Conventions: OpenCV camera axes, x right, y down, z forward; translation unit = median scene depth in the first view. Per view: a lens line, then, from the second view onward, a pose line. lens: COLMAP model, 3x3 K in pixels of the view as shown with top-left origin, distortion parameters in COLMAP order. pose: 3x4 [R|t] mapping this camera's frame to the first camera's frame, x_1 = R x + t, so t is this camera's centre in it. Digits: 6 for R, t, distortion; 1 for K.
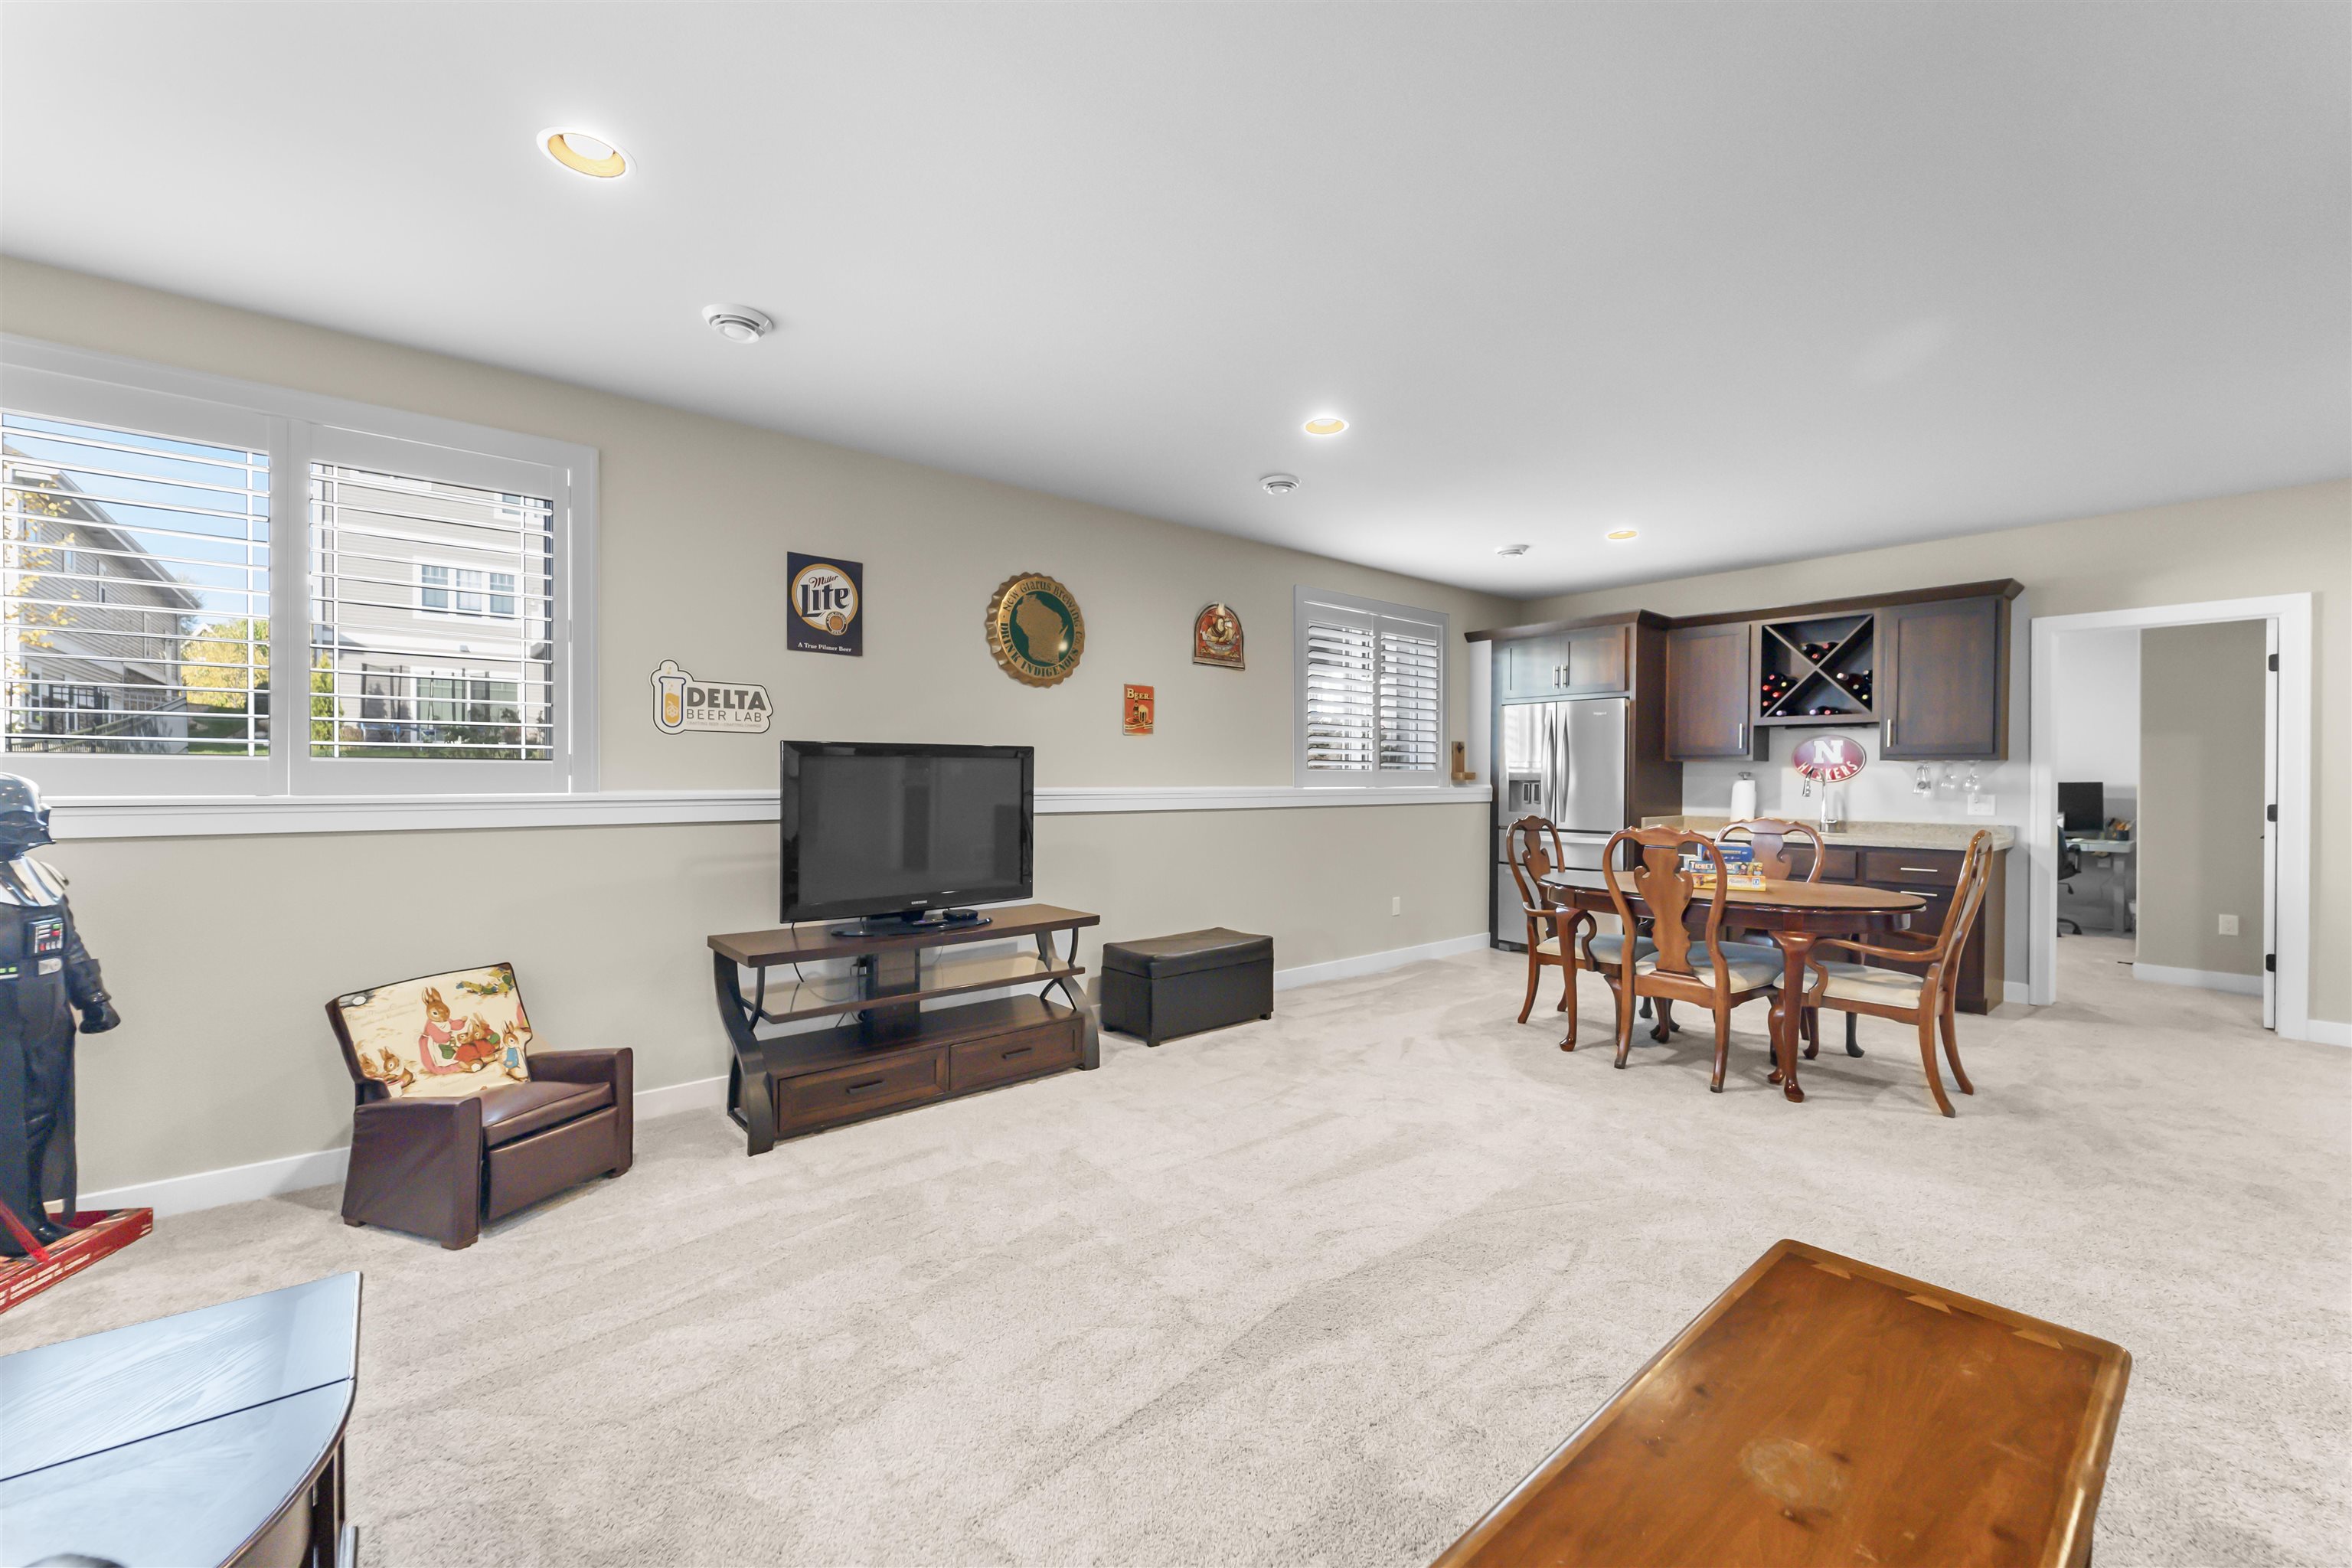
lens RADIAL K [[938.8, 0, 1174.8], [0, 938.8, 759.4], [0, 0, 1]] dist [-0.001871, -0.000463]
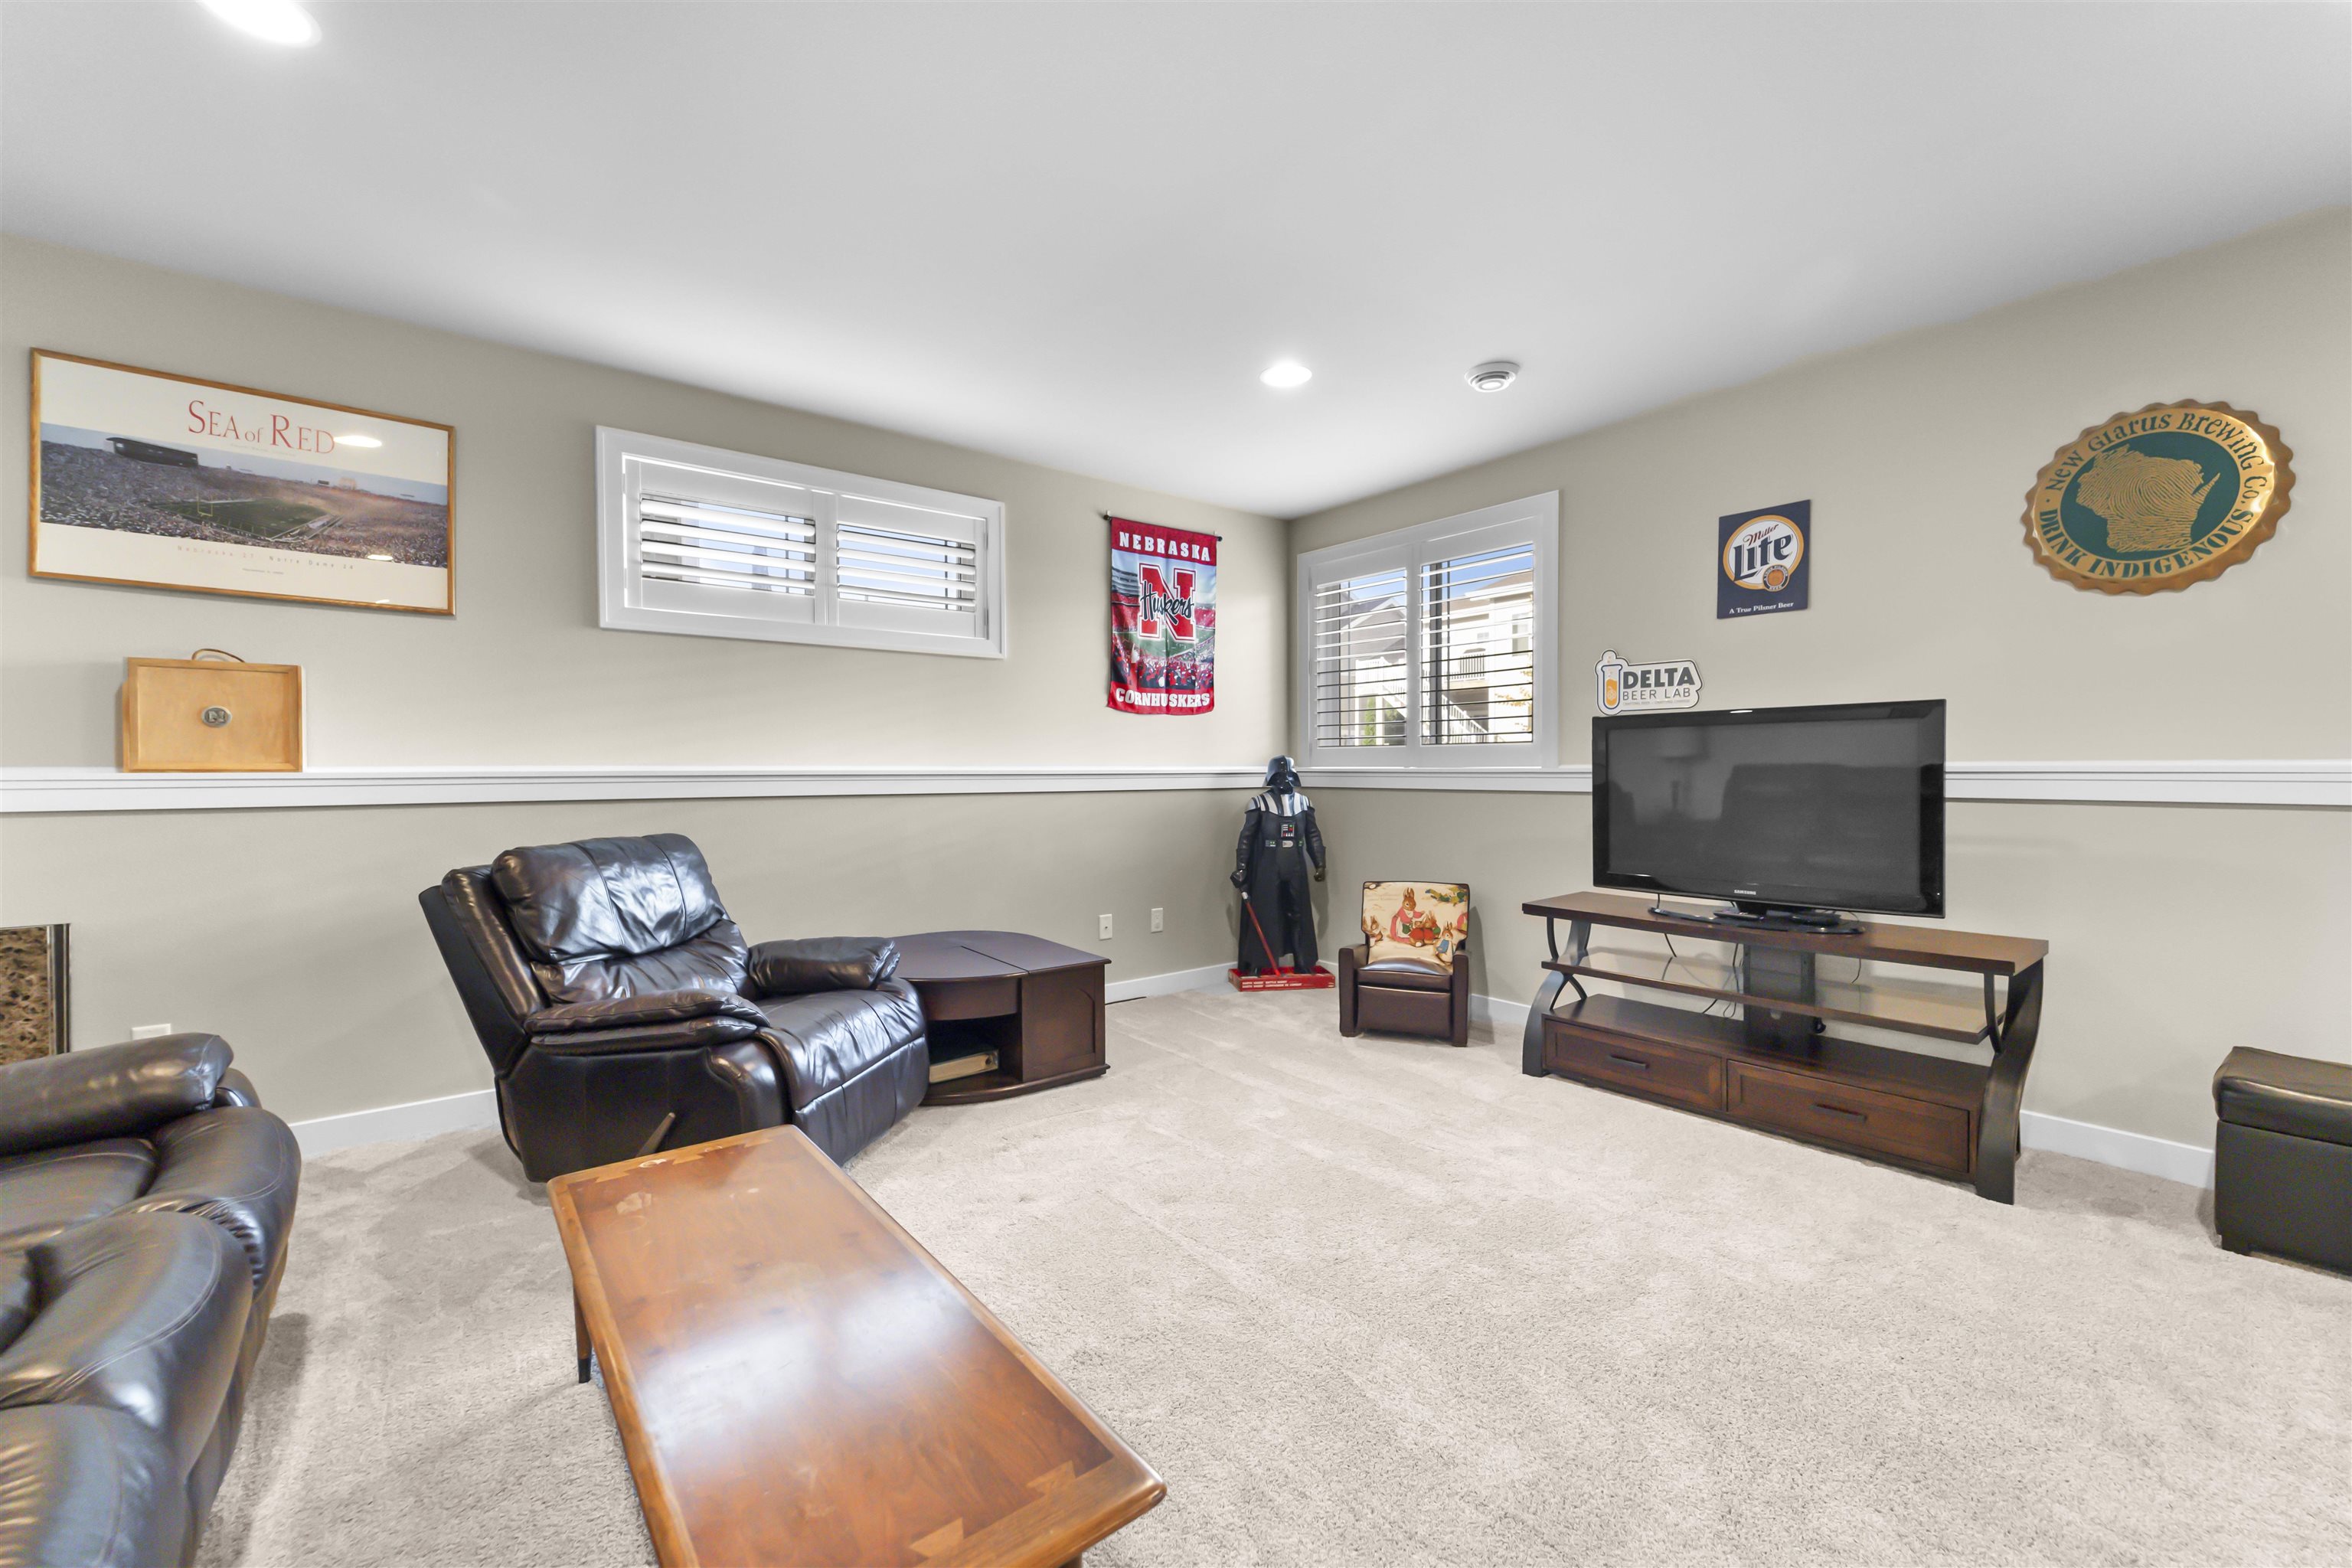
lens RADIAL K [[938.8, 0, 1174.8], [0, 938.8, 759.4], [0, 0, 1]] dist [-0.001871, -0.000463]
pose [[-0.038643, -0.003766, -0.999246, 0.587864], [0.032512, 0.999459, -0.005024, 0.014432], [0.998724, -0.032681, -0.038499, 0.484627]]
